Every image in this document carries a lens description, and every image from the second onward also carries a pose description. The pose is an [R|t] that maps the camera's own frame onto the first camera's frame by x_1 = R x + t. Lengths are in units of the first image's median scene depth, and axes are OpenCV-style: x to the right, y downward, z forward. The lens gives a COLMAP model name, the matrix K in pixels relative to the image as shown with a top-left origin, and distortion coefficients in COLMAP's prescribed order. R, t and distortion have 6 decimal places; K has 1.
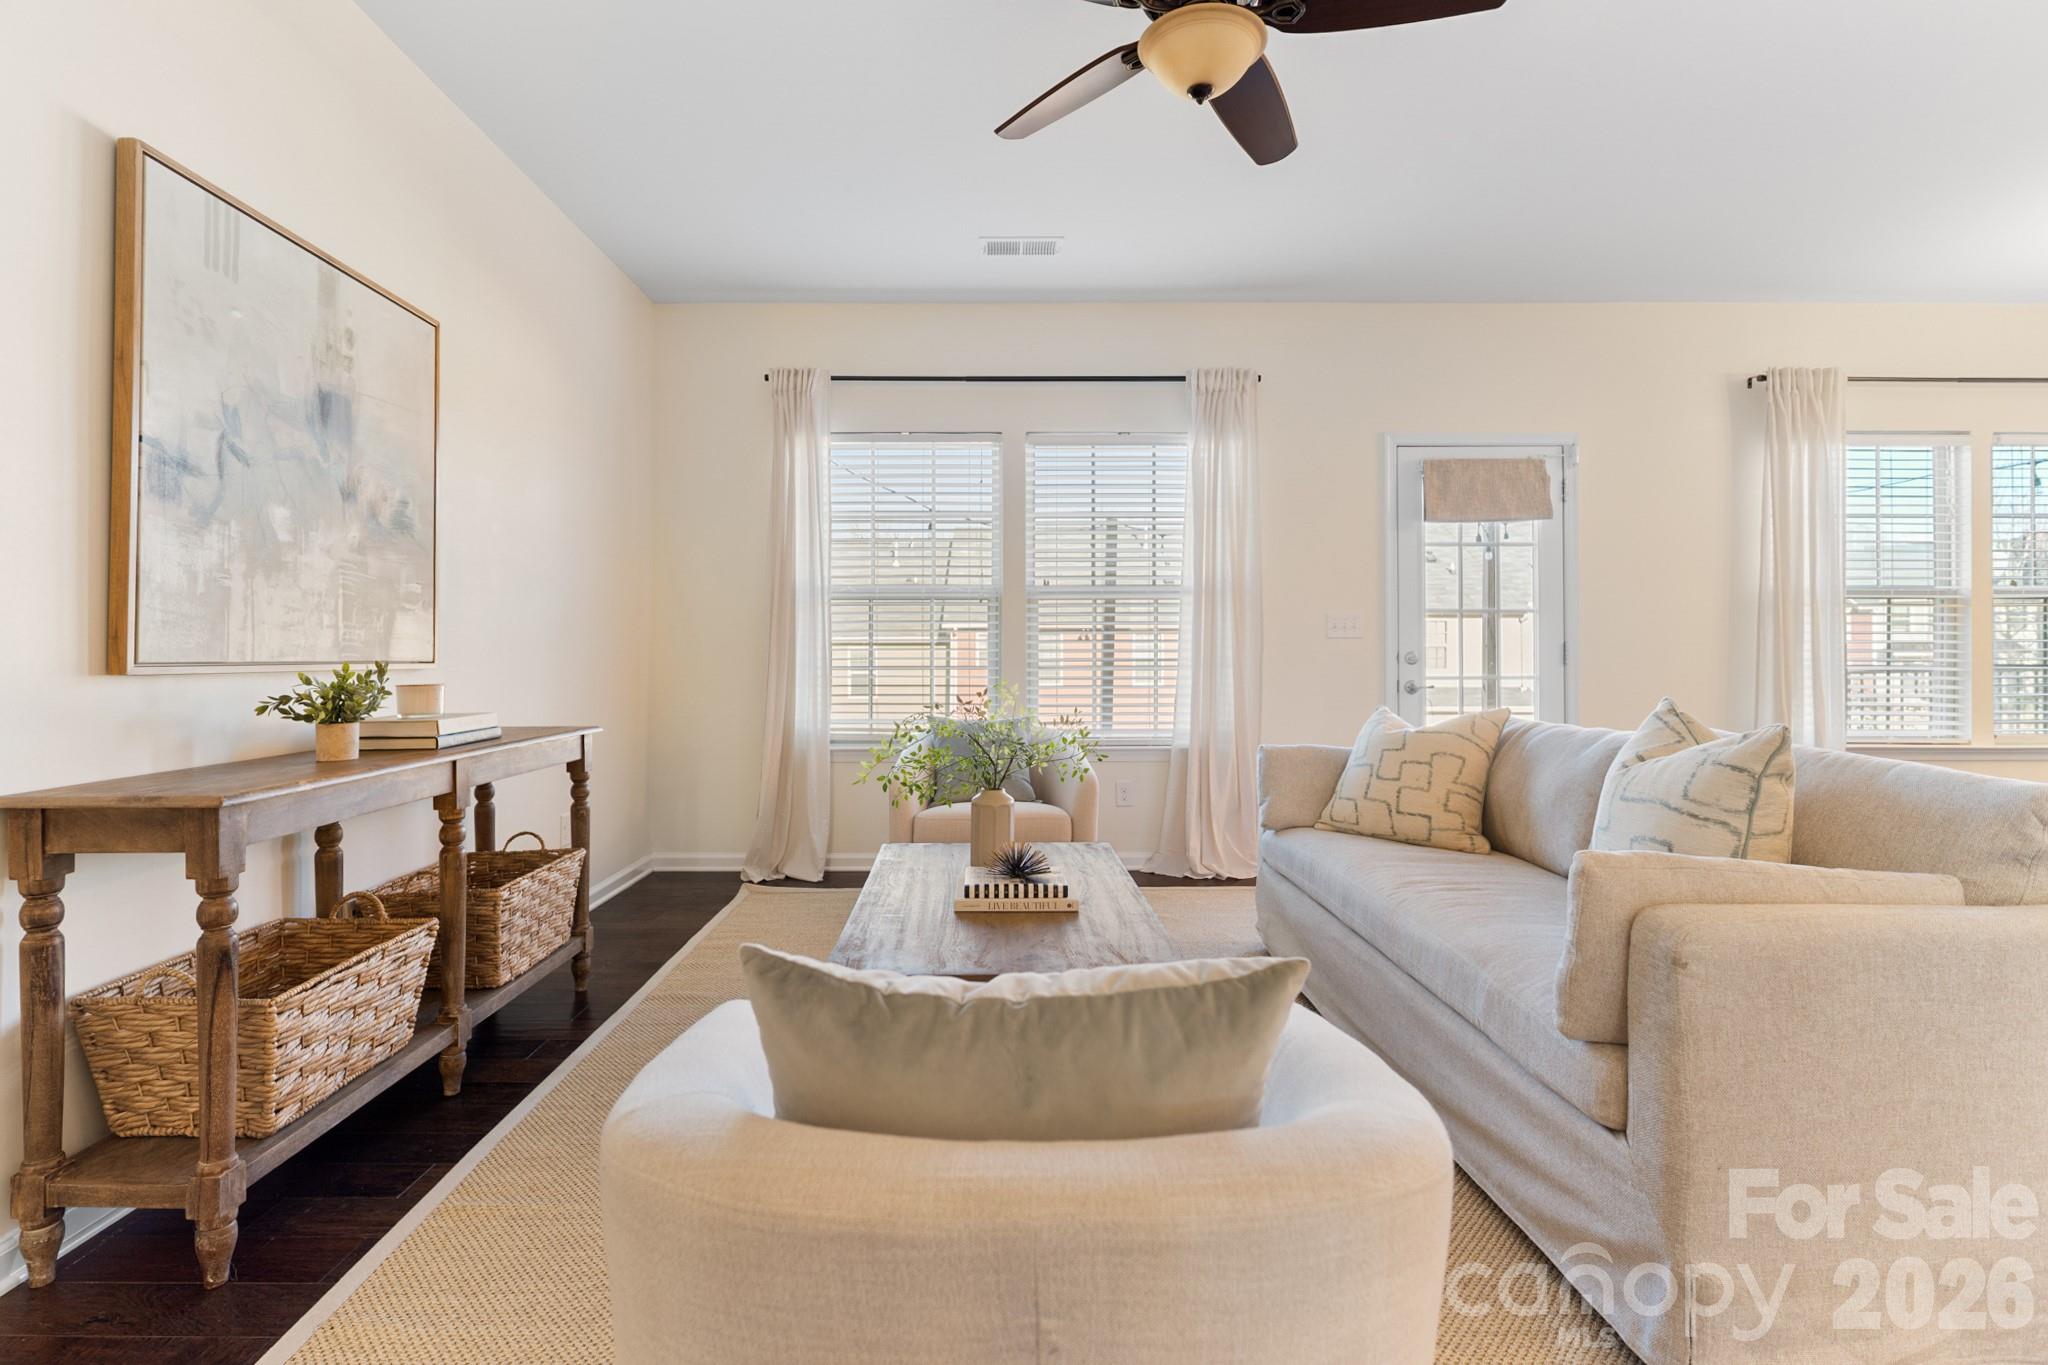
lens RADIAL K [[967.1, 0, 976.9], [0, 967.1, 651.0], [0, 0, 1]] dist [-0.015051, 0.010683]
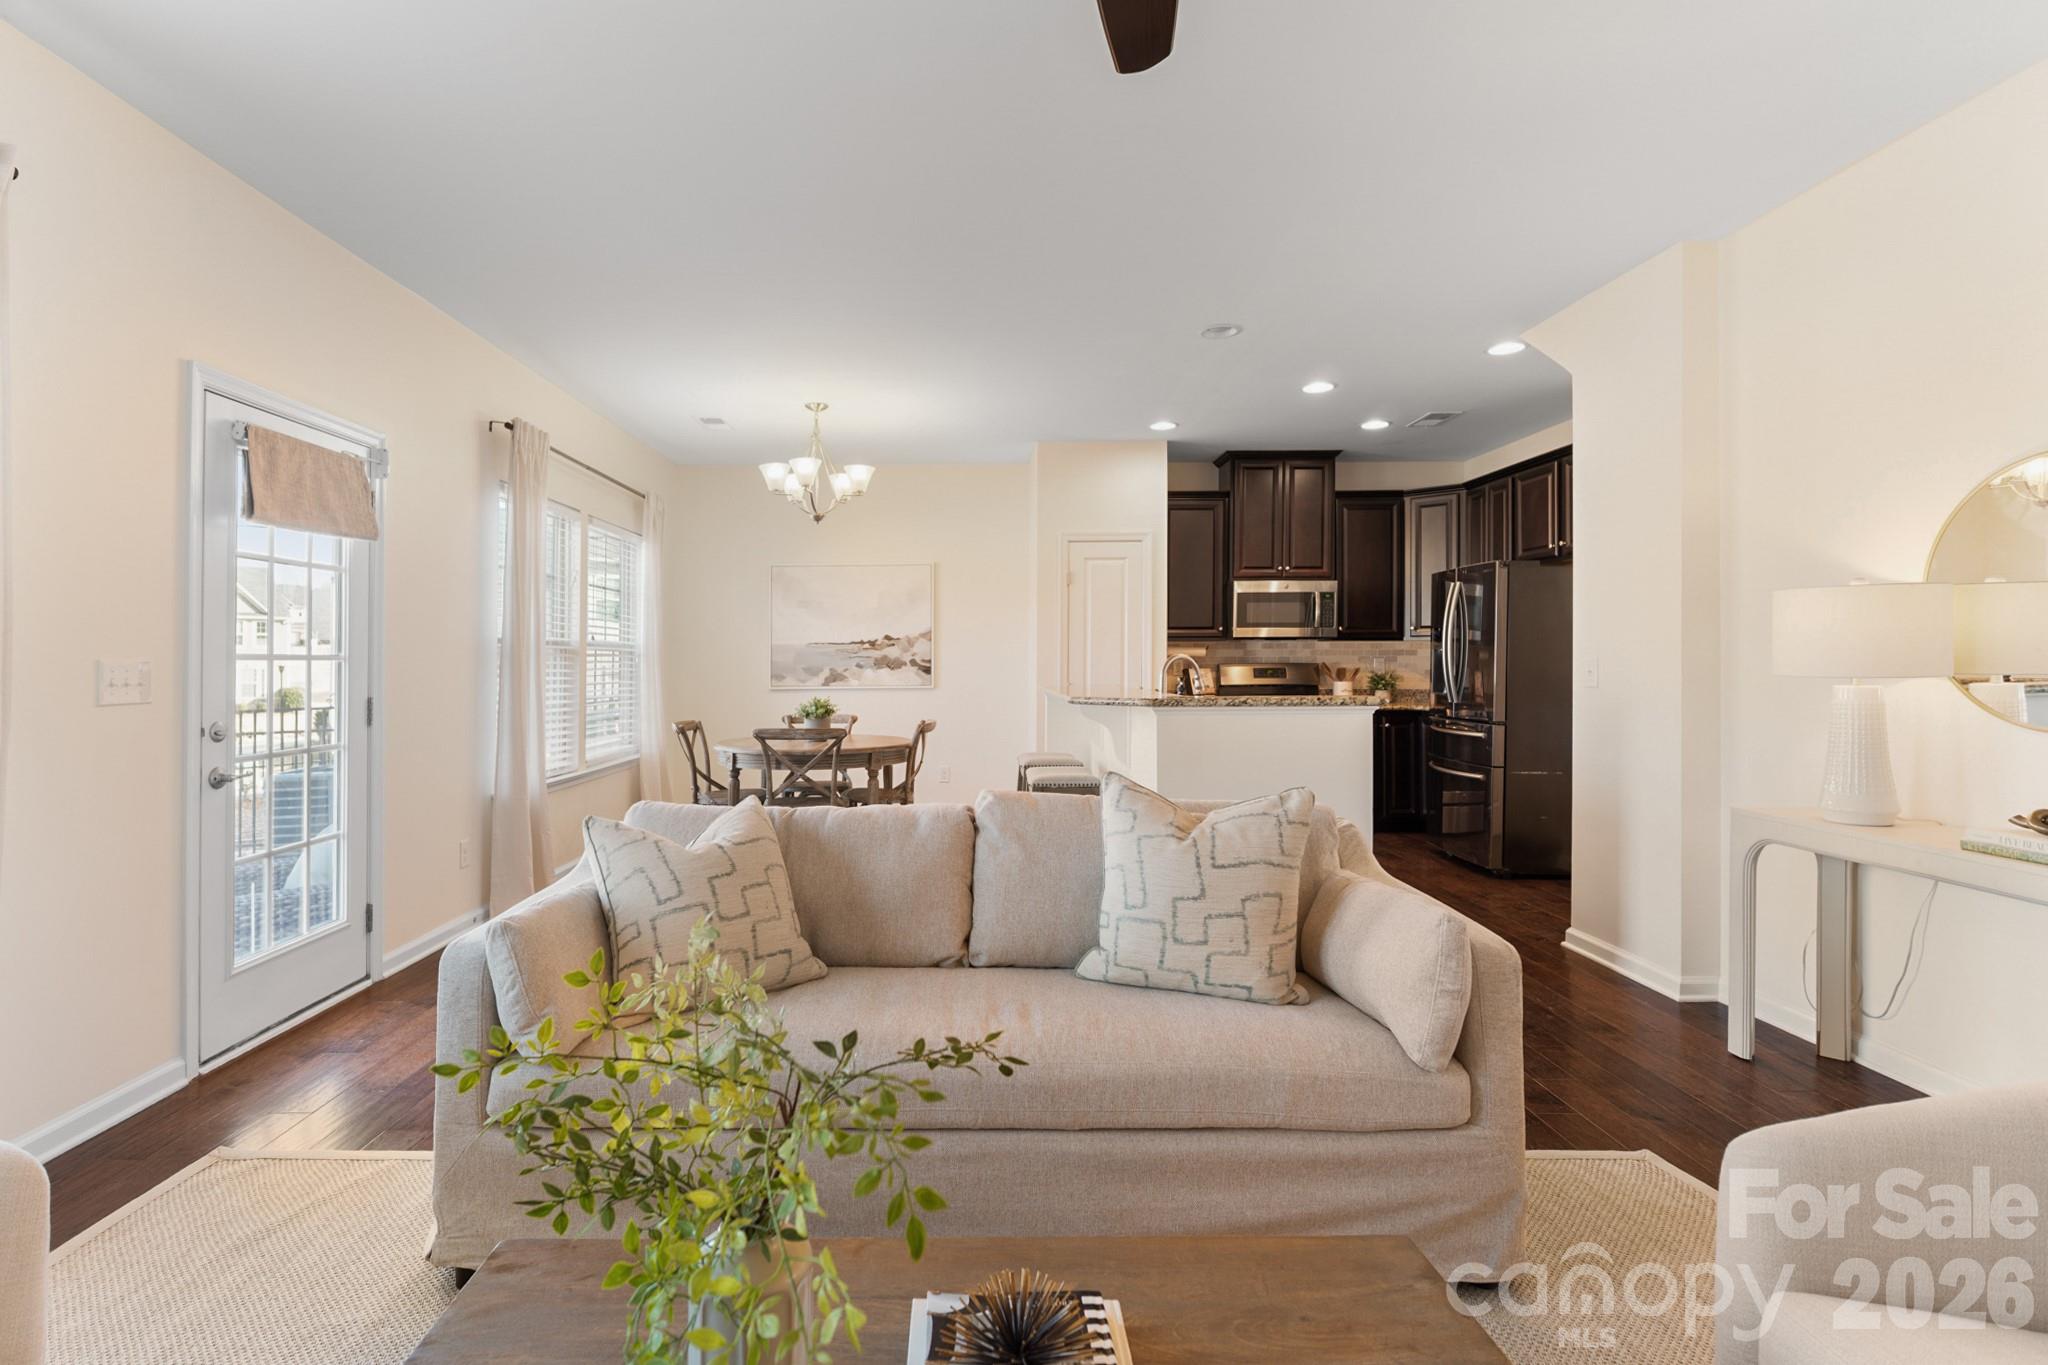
lens RADIAL K [[967.1, 0, 976.9], [0, 967.1, 651.0], [0, 0, 1]] dist [-0.015051, 0.010683]
pose [[-0.005360, 0.012187, 0.999911, -0.182994], [0.009336, 0.999883, -0.012136, -0.032735], [-0.999942, 0.009270, -0.005473, 0.510447]]
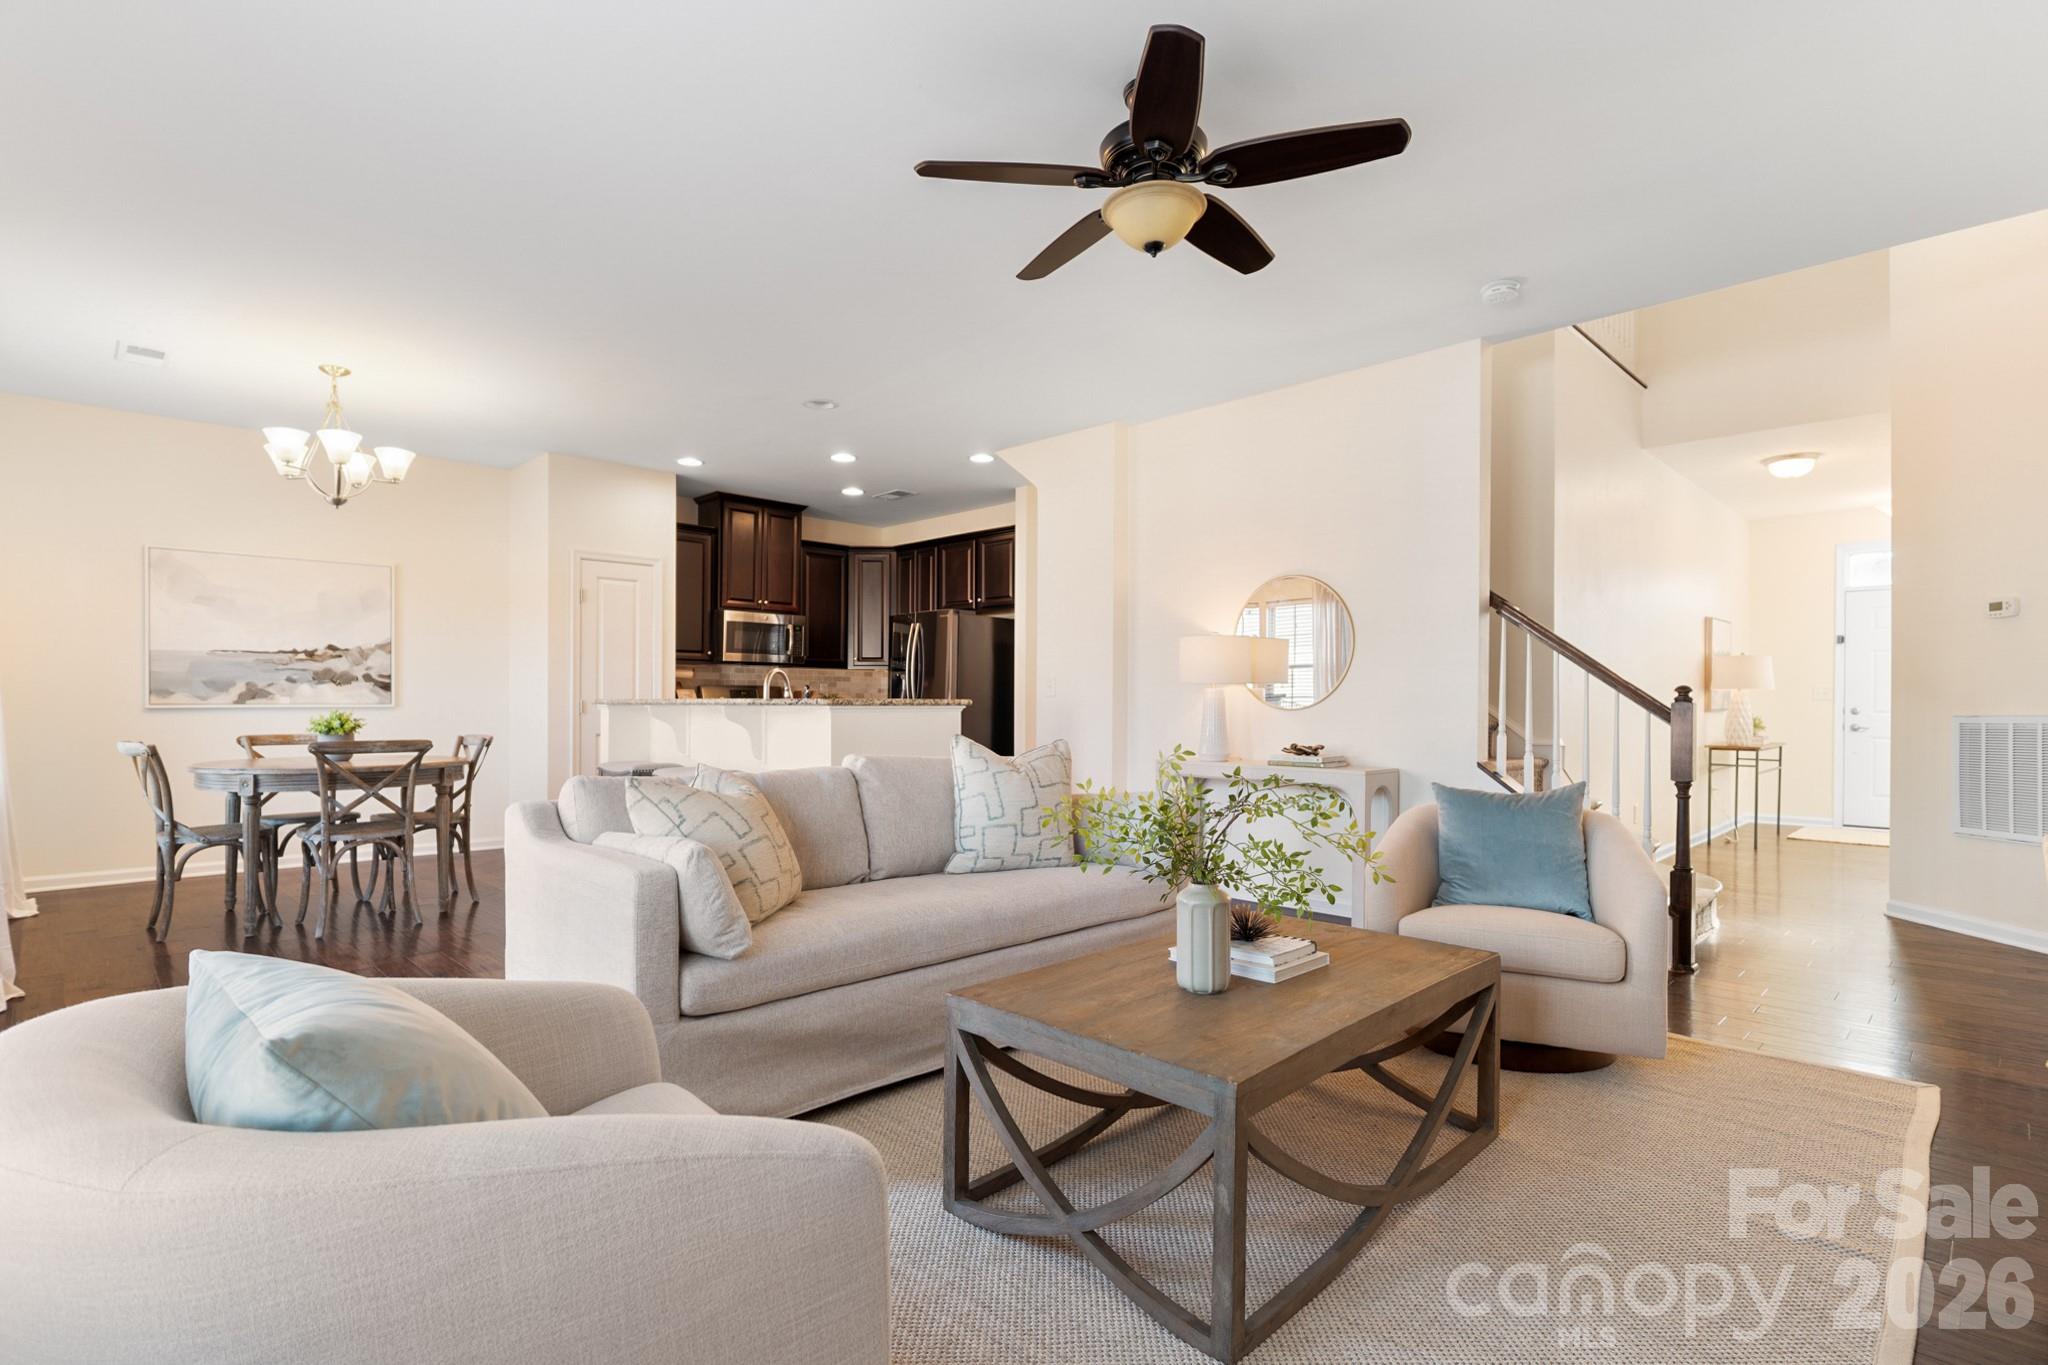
lens RADIAL K [[977.0, 0, 1019.9], [0, 977.0, 697.9], [0, 0, 1]] dist [-0.001467, -0.000007]
pose [[-0.703056, 0.001908, 0.711131, -0.241409], [0.001263, 0.999998, -0.001434, -0.001516], [-0.711133, -0.000110, -0.703058, 0.929412]]
